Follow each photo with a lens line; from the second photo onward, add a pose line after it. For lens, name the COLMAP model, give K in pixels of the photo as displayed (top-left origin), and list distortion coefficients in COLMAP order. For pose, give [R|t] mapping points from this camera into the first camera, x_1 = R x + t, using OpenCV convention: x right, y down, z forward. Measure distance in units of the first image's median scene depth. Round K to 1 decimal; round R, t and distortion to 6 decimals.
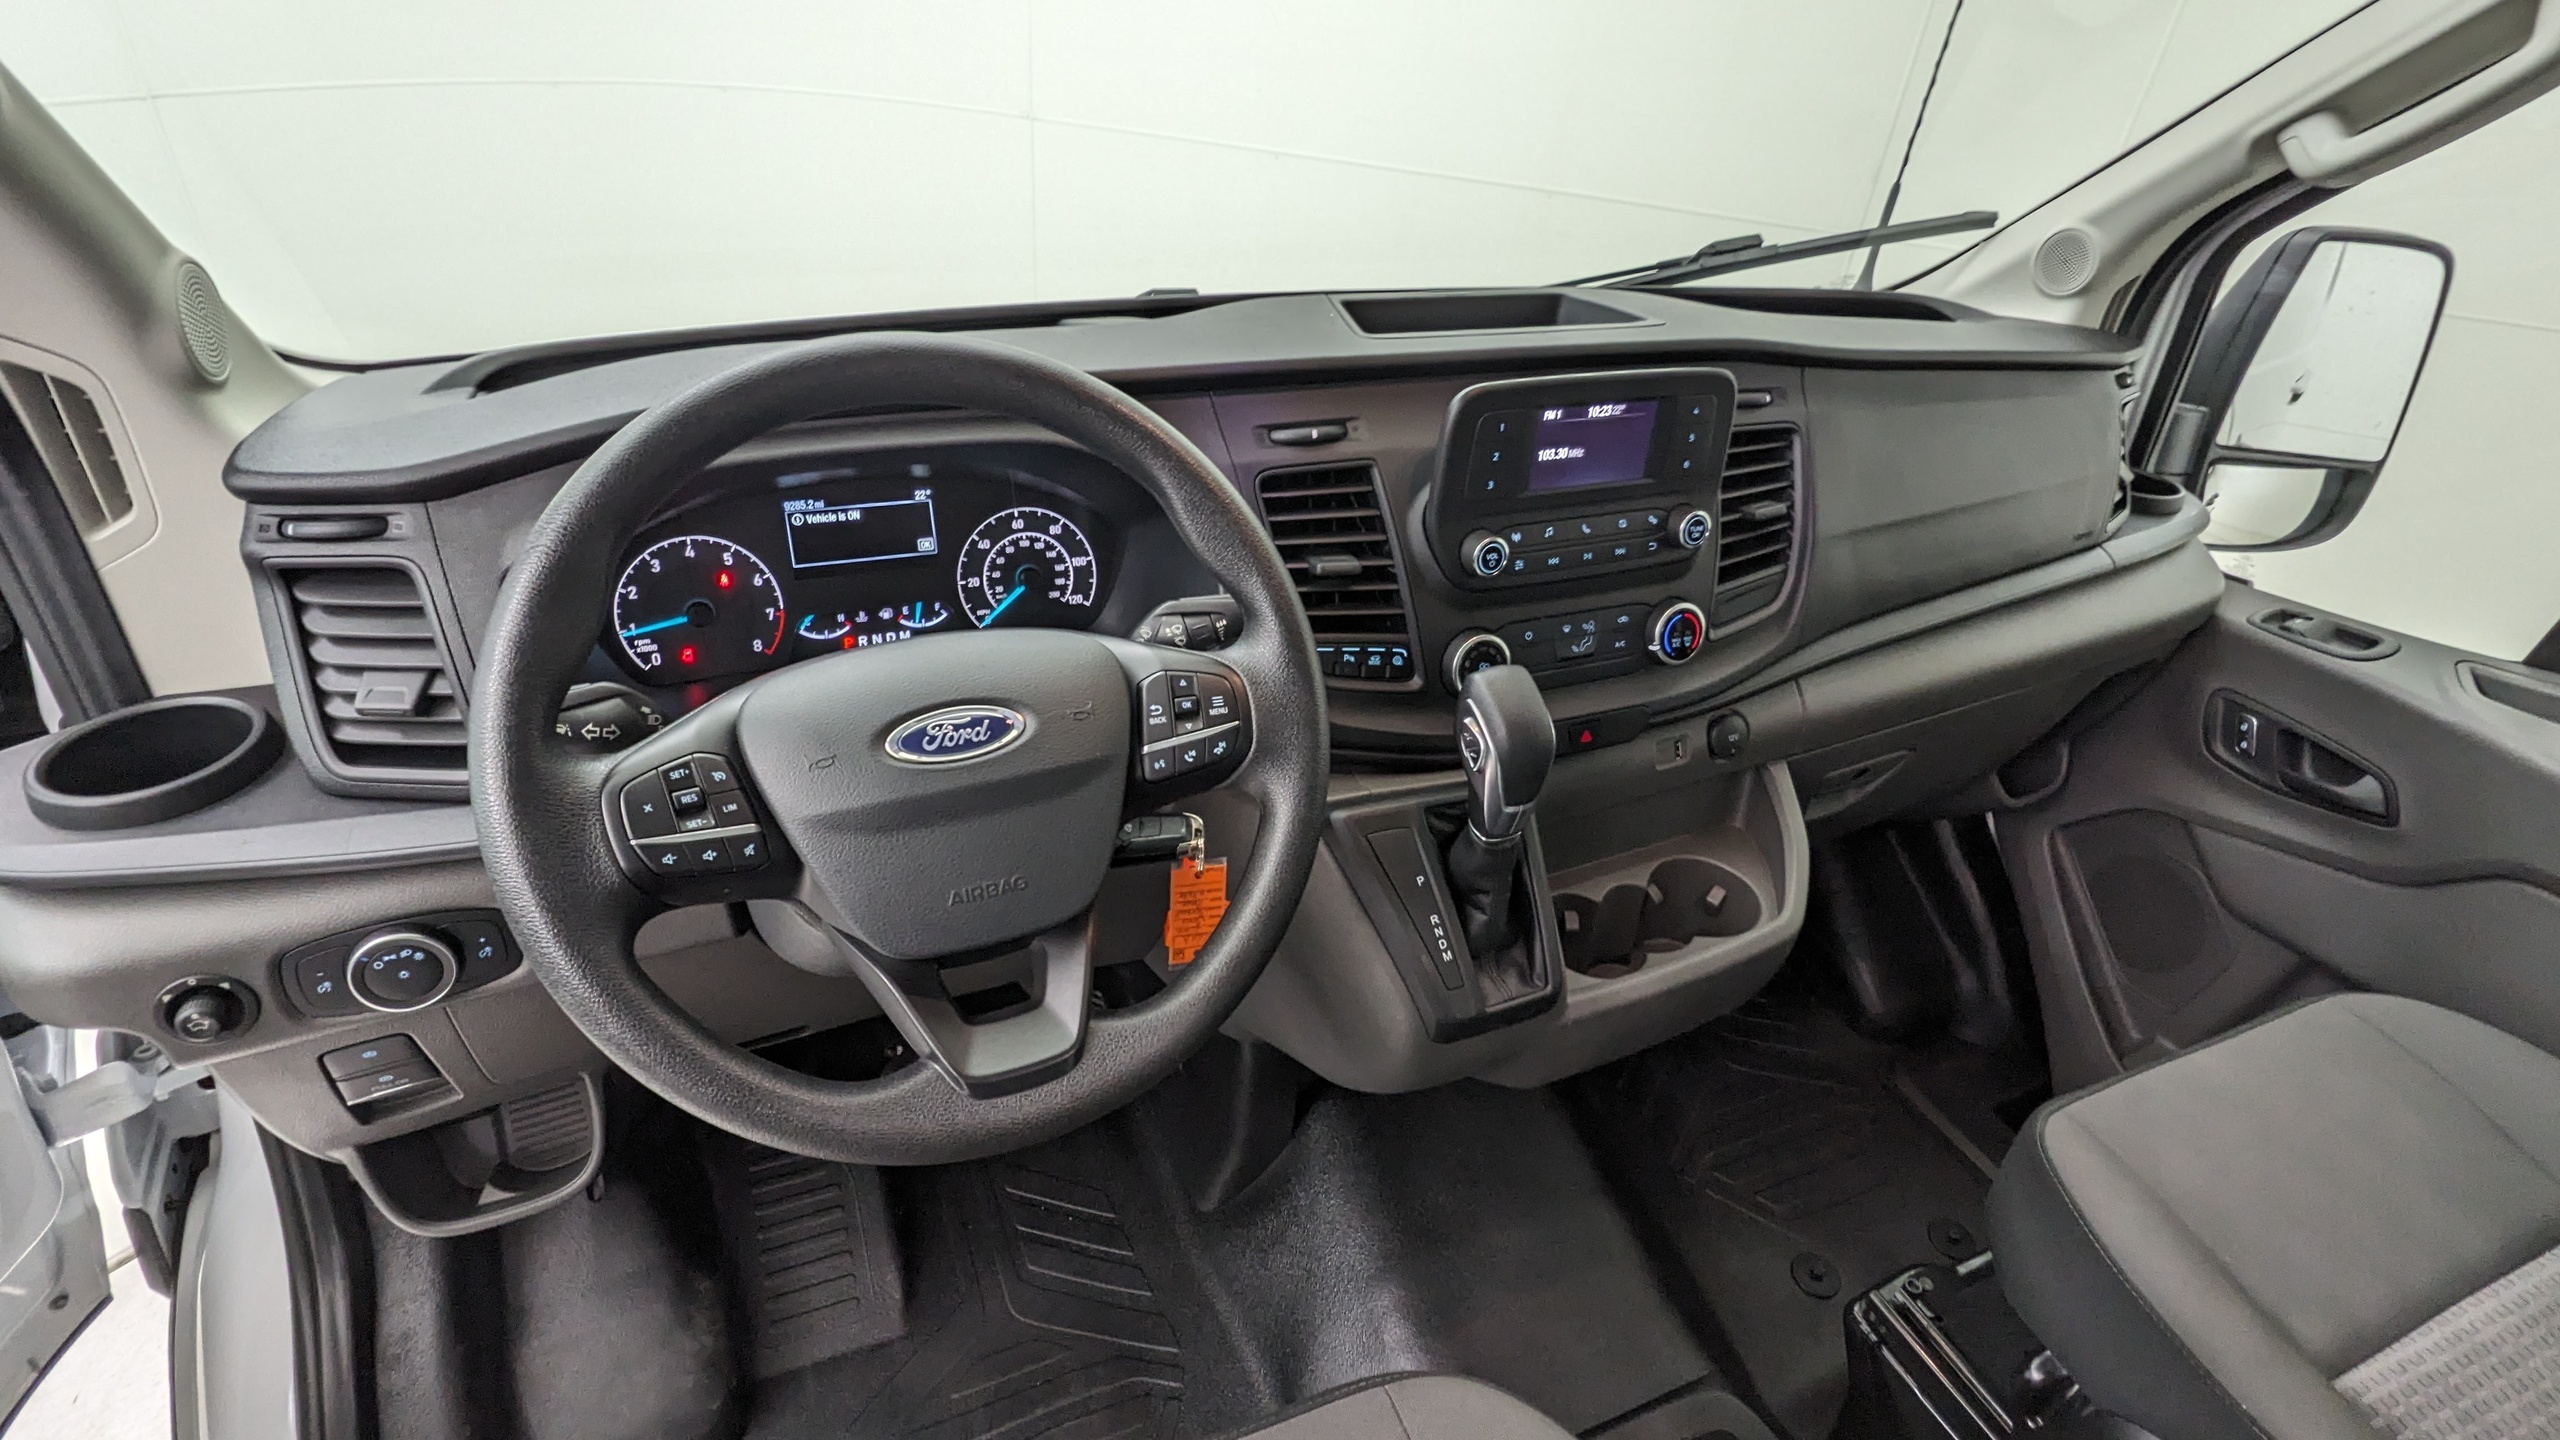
lens RADIAL K [[1202.1, 0, 1270.5], [0, 1202.1, 718.0], [0, 0, 1]] dist [-0.000672, 0.000050]
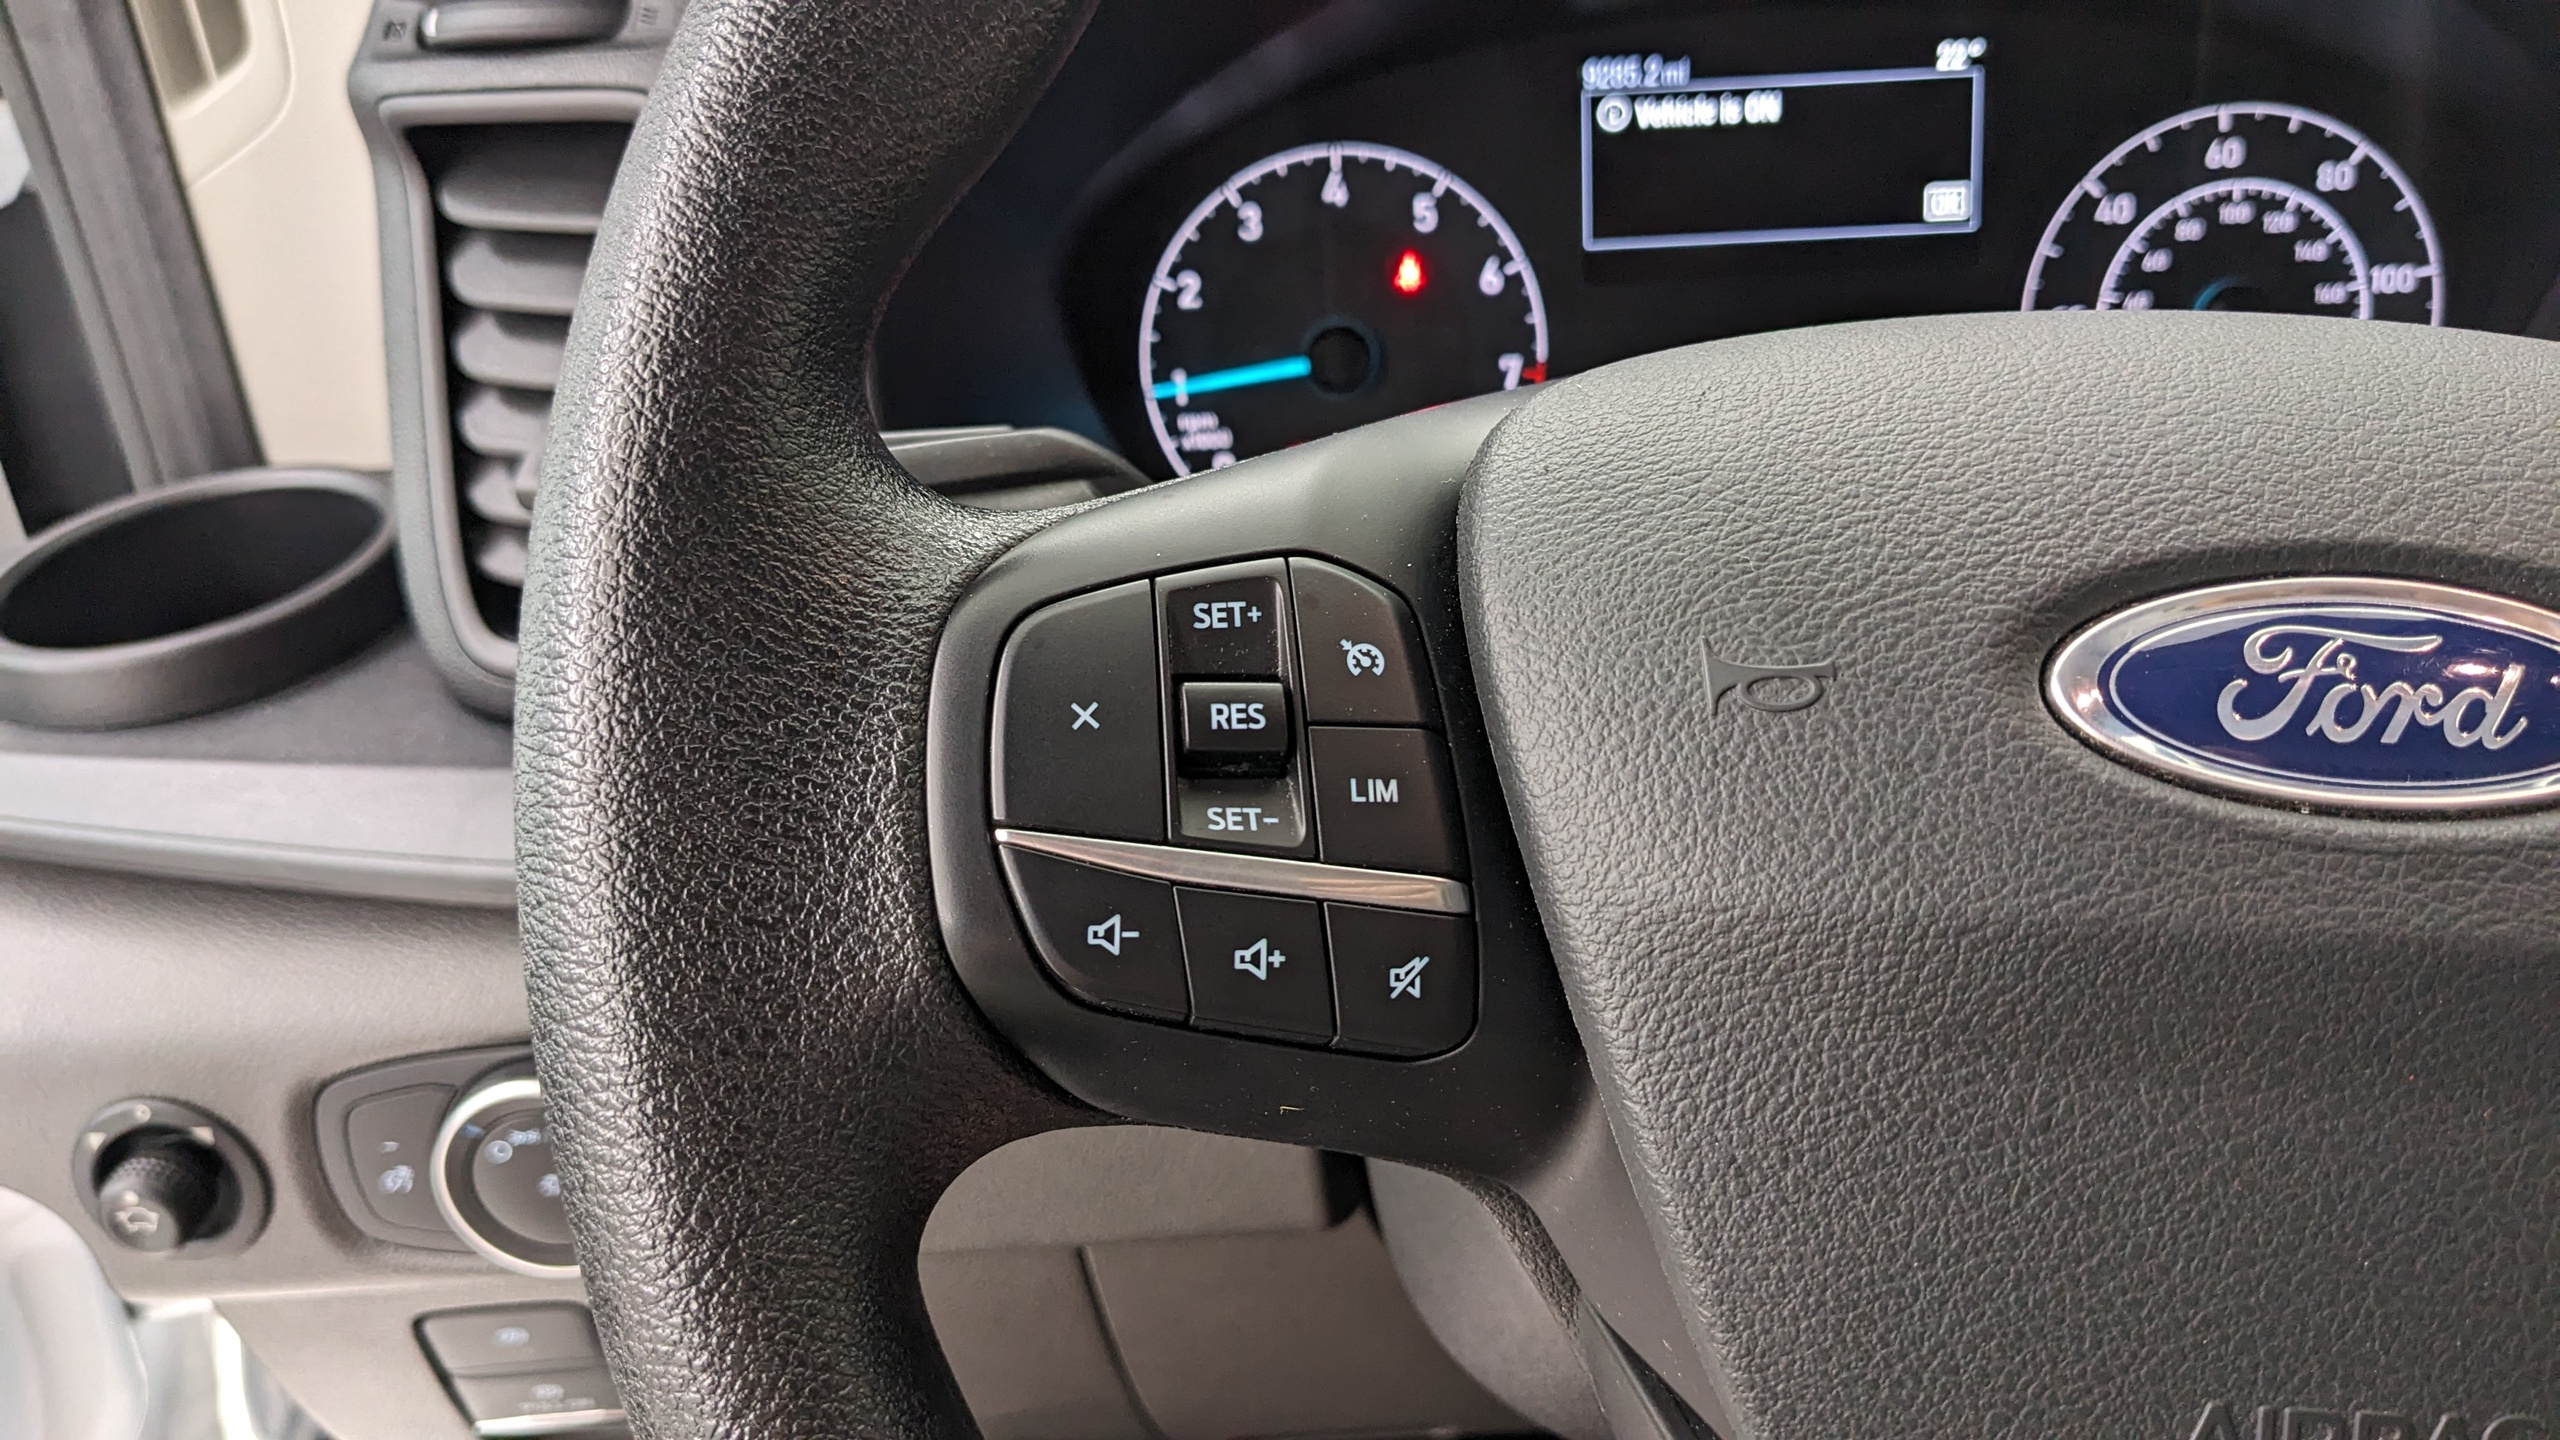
lens RADIAL K [[2002.6, 0, 1305.8], [0, 2002.6, 764.6], [0, 0, 1]] dist [-0.036930, 0.000816]
pose [[0.895554, 0.115901, -0.429593, -0.188239], [-0.118016, 0.992772, 0.021819, 0.027102], [0.429016, 0.031159, 0.902759, 0.407783]]
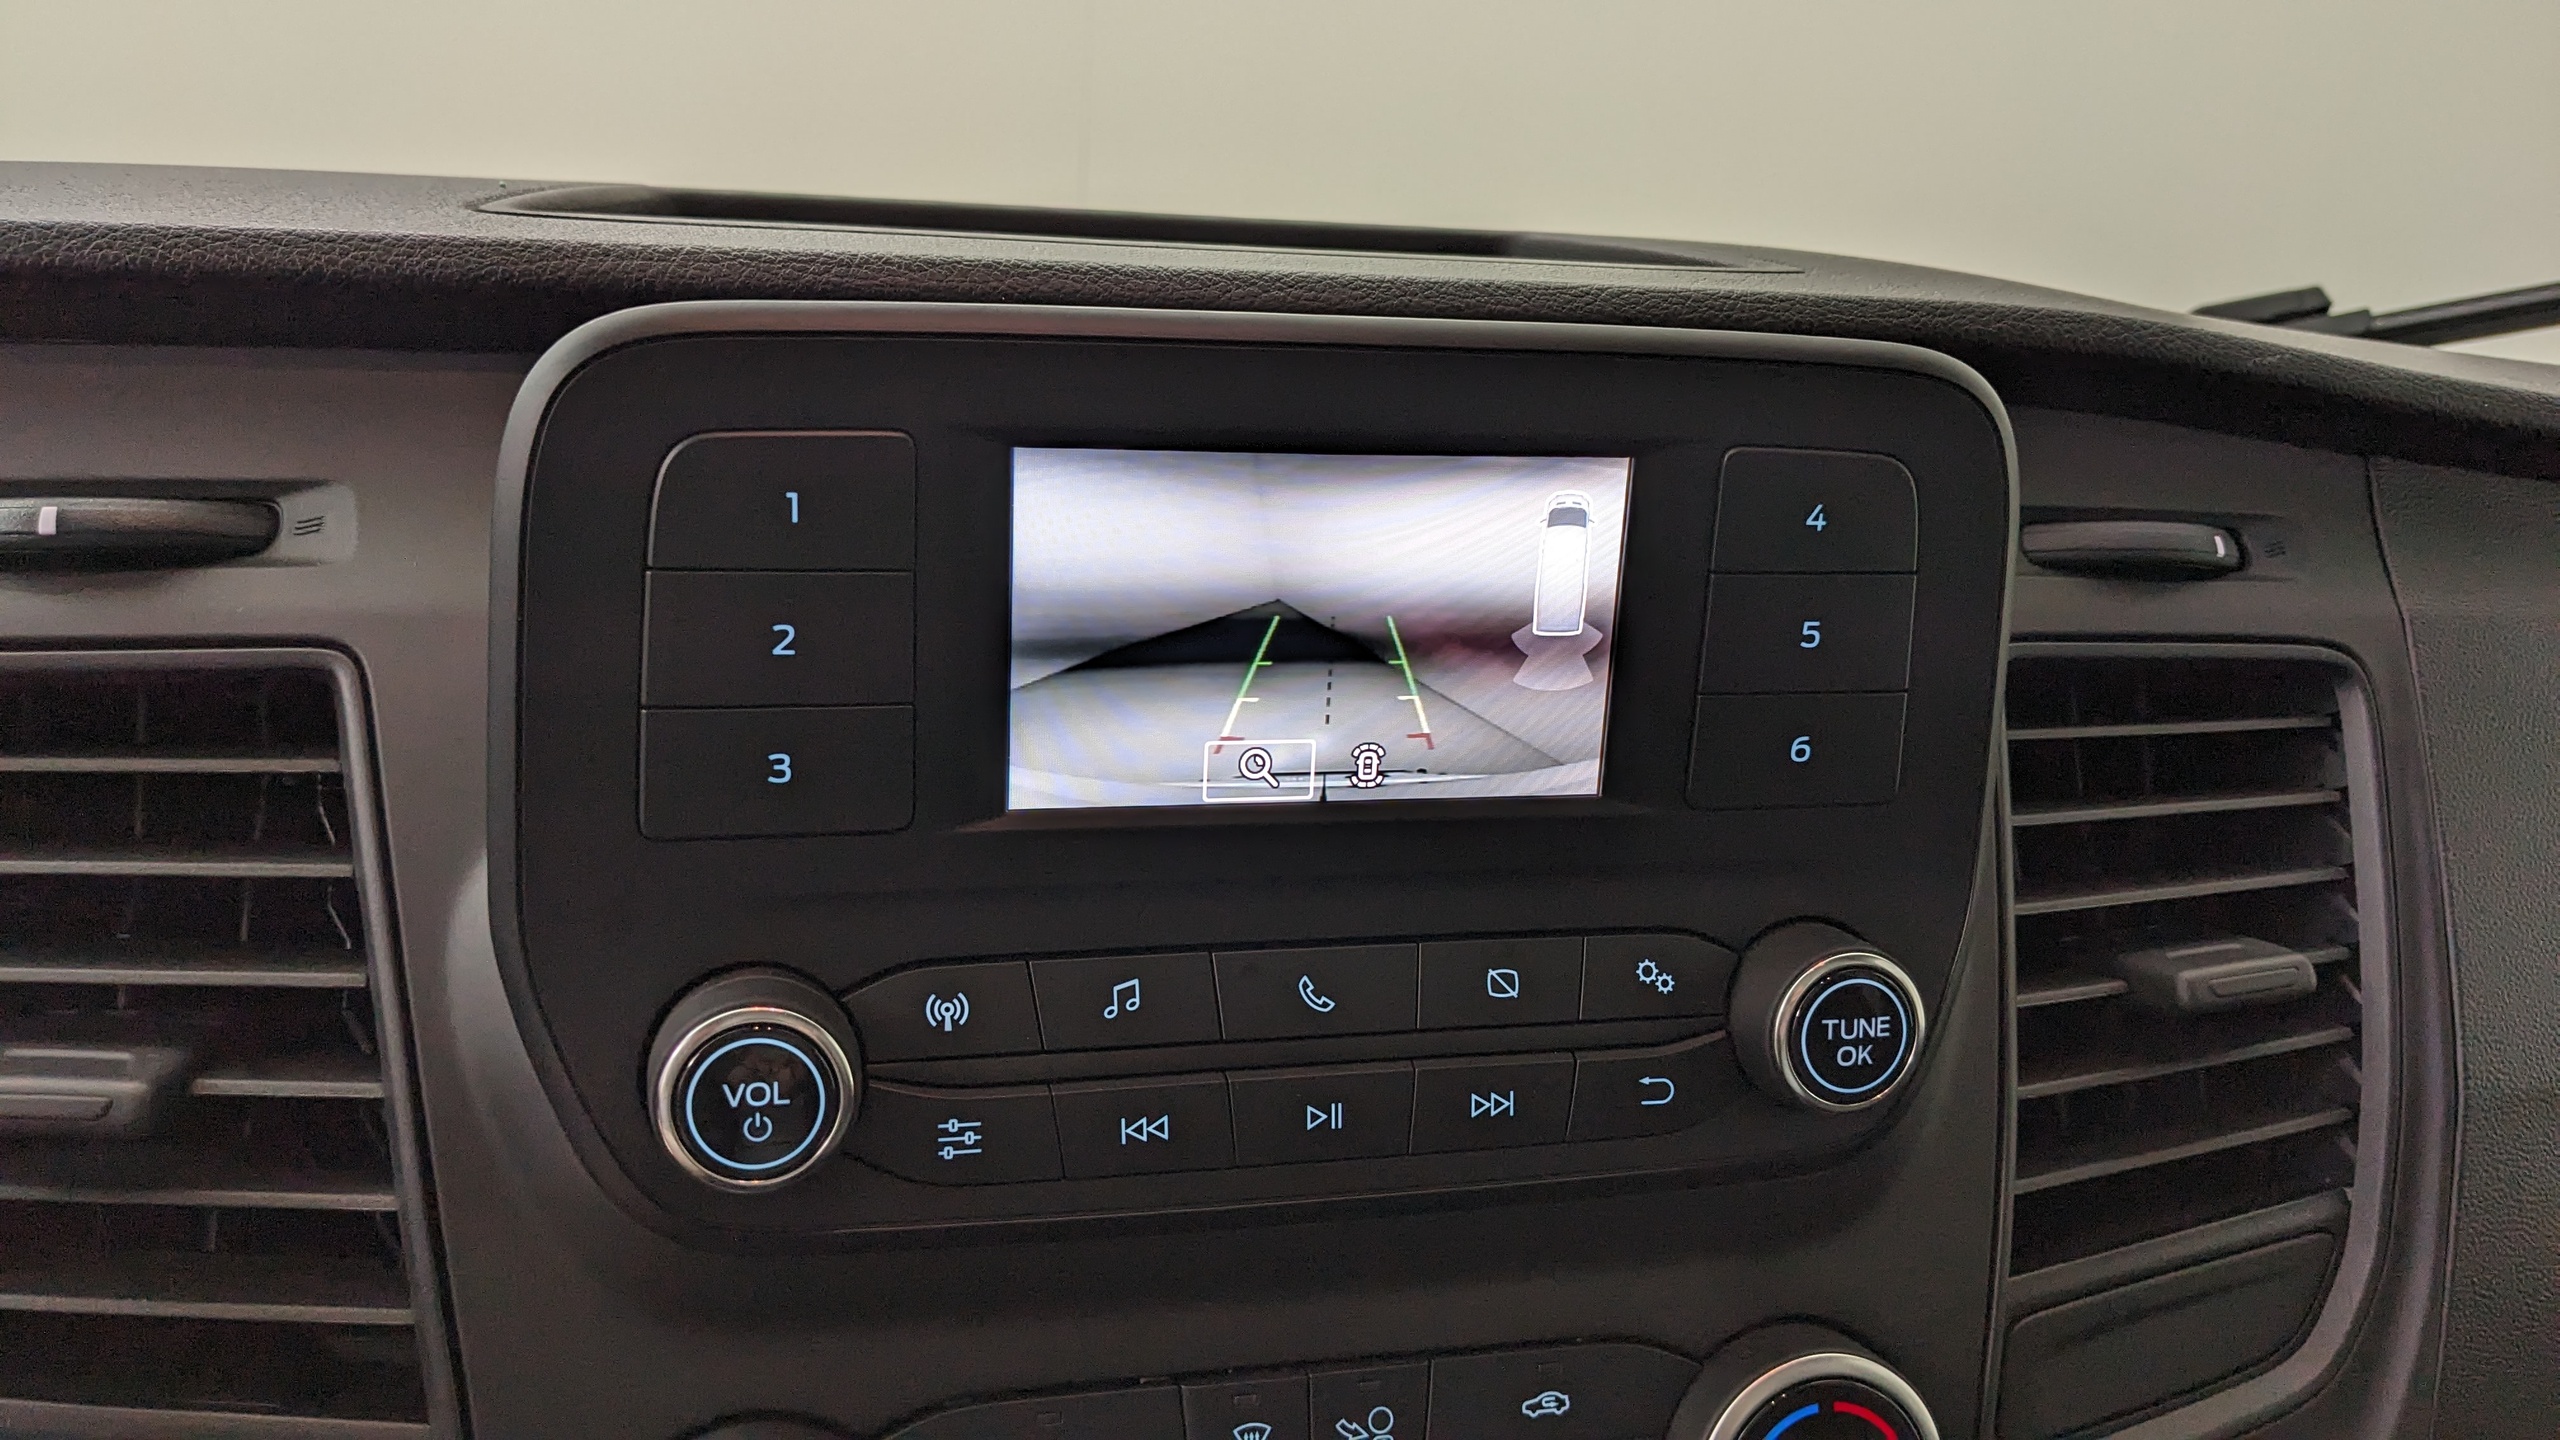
lens RADIAL K [[2008.9, 0, 1268.0], [0, 2008.9, 725.0], [0, 0, 1]] dist [0.080384, -0.158180]
pose [[0.985829, 0.040951, -0.162680, 0.315372], [-0.083671, 0.960543, -0.265246, -0.105143], [0.145399, 0.275099, 0.950358, 0.624625]]
